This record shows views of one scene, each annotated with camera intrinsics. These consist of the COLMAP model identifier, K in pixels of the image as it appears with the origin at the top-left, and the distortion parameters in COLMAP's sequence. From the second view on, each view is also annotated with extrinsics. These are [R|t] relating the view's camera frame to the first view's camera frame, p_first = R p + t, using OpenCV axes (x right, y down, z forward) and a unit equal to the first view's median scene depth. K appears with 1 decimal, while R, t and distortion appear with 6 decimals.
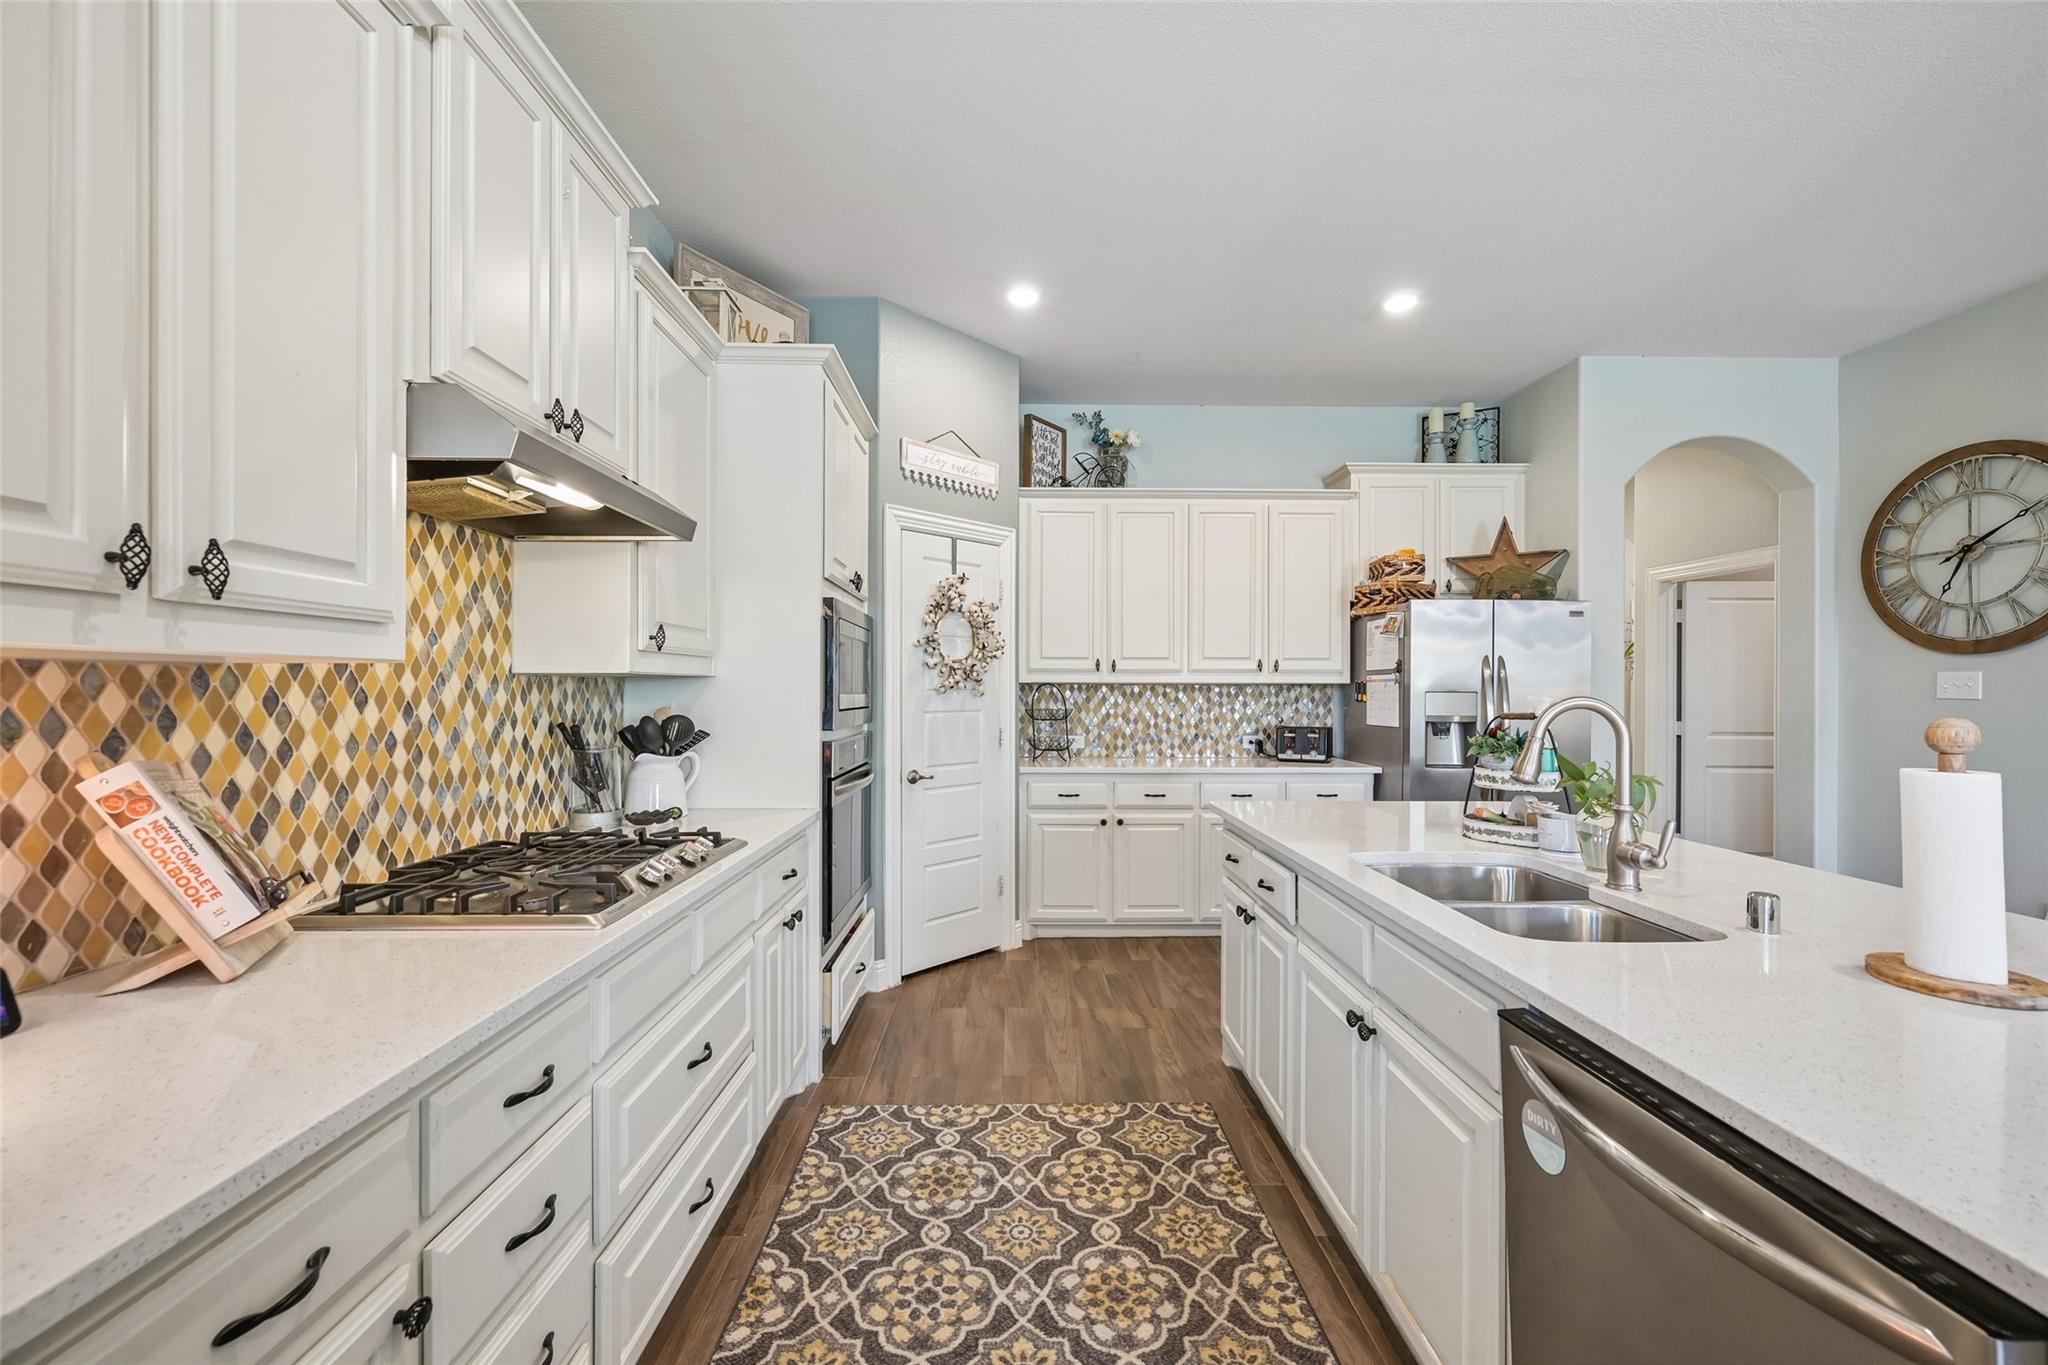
lens RADIAL K [[813.1, 0, 1027.0], [0, 813.1, 685.1], [0, 0, 1]] dist [0.000530, 0.000394]
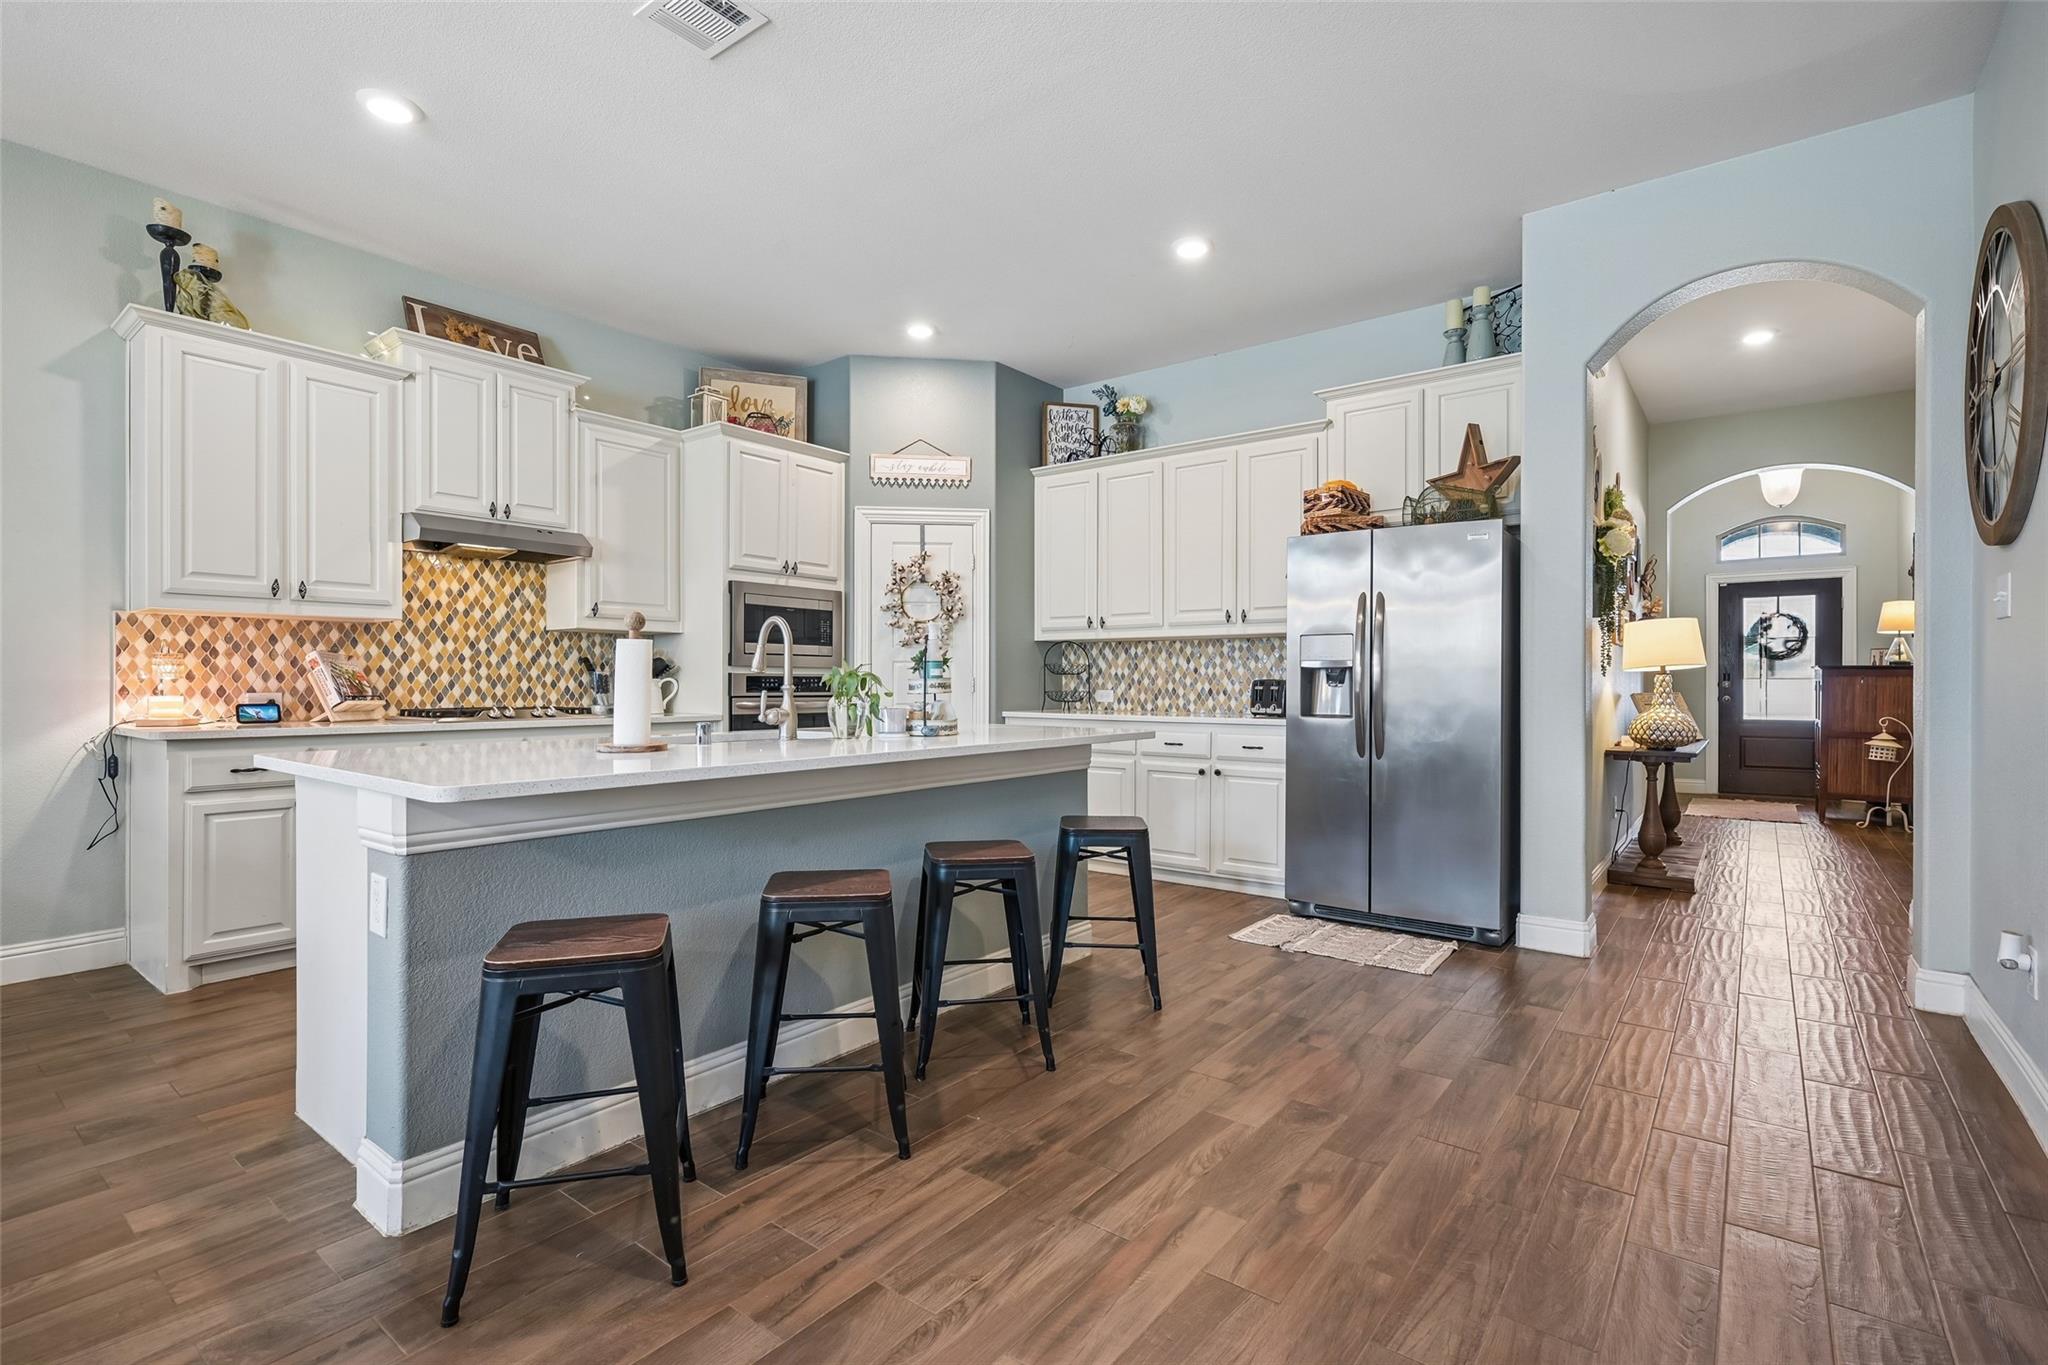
lens RADIAL K [[949.7, 0, 1027.0], [0, 949.7, 685.0], [0, 0, 1]] dist [-0.000699, -0.000143]
pose [[0.780427, 0.001977, -0.625244, 1.755554], [0.002790, 0.999974, 0.006644, 0.107781], [0.625241, -0.006930, 0.780401, -0.089252]]
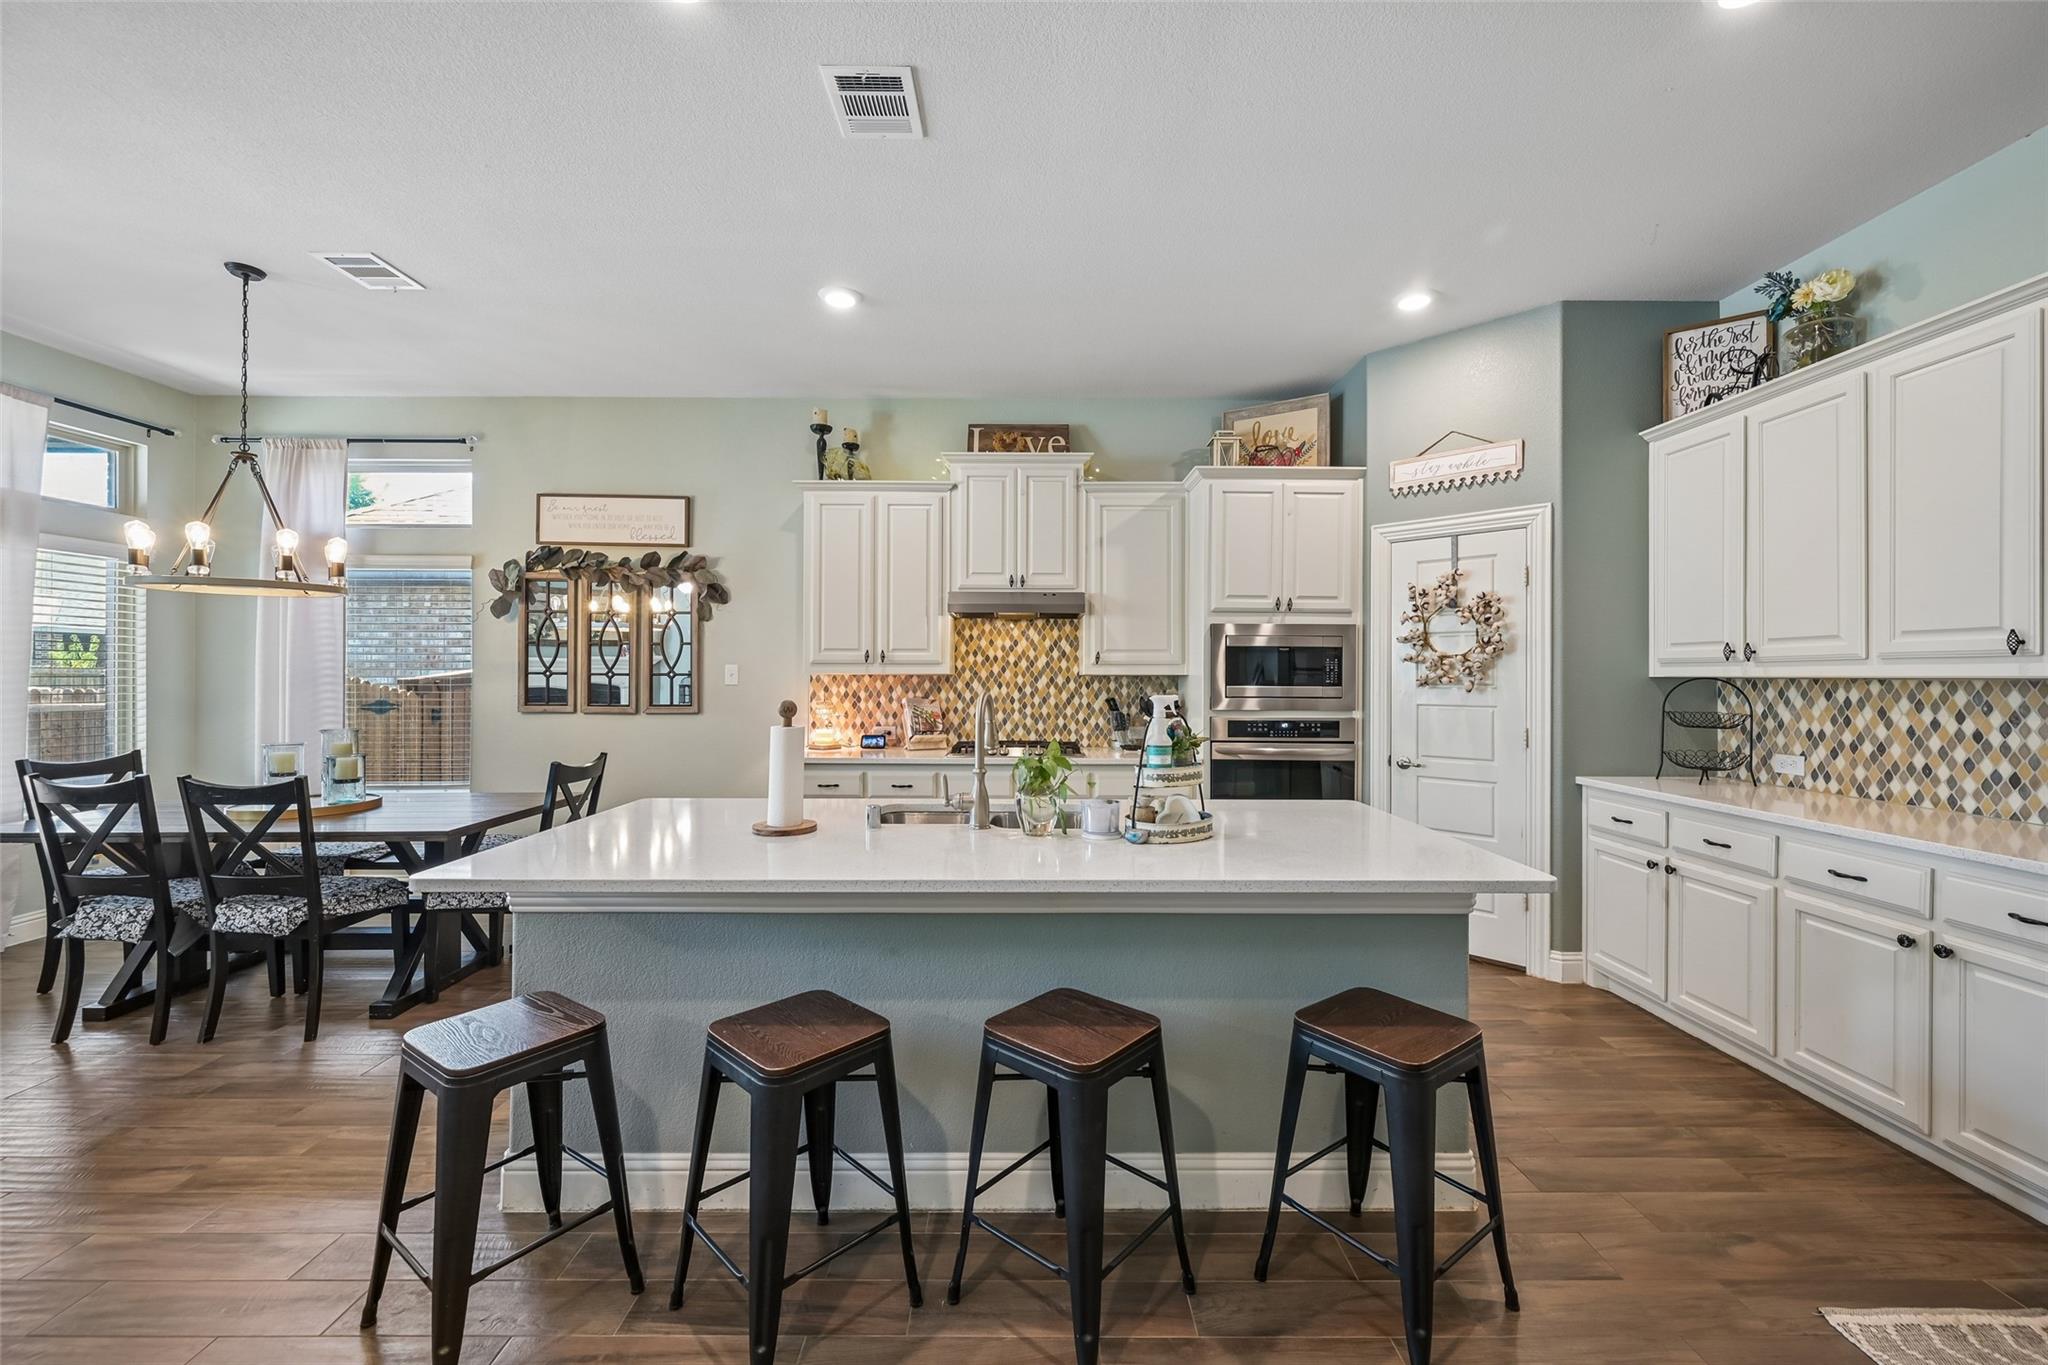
lens RADIAL K [[809.0, 0, 1027.3], [0, 809.0, 673.9], [0, 0, 1]] dist [-0.000462, 0.000083]
pose [[-0.013272, -0.004465, -0.999902, 1.701637], [0.001886, 0.999988, -0.004490, -0.008284], [0.999910, -0.001945, -0.013264, 0.878096]]
